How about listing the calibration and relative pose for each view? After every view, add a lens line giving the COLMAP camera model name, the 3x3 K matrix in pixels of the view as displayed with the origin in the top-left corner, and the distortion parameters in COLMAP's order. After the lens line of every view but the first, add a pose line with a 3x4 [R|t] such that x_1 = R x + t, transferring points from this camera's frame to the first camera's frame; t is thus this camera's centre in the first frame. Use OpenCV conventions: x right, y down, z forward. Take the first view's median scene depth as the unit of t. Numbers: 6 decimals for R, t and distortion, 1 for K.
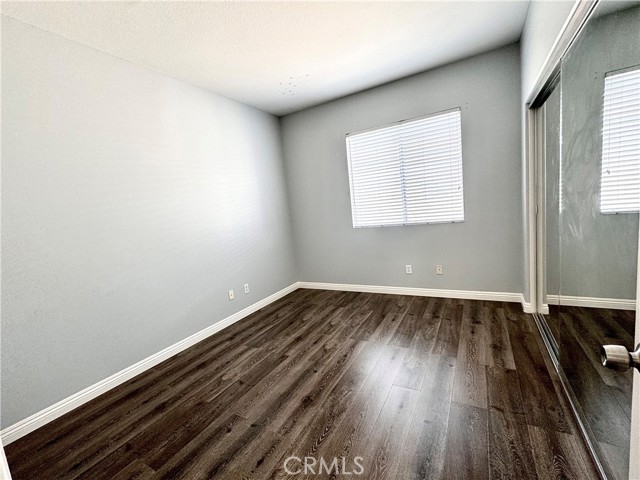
lens RADIAL K [[273.2, 0, 318.7], [0, 273.2, 244.2], [0, 0, 1]] dist [-0.004938, 0.000355]
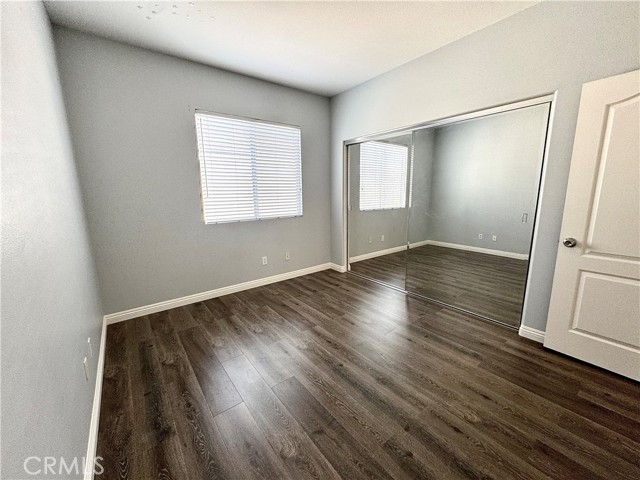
lens RADIAL K [[256.4, 0, 314.4], [0, 256.4, 239.2], [0, 0, 1]] dist [-0.006038, -0.000228]
pose [[0.393678, -0.074769, 0.916203, -0.571105], [0.096151, 0.994569, 0.039850, -0.014839], [-0.914206, 0.072406, 0.398729, 0.467470]]
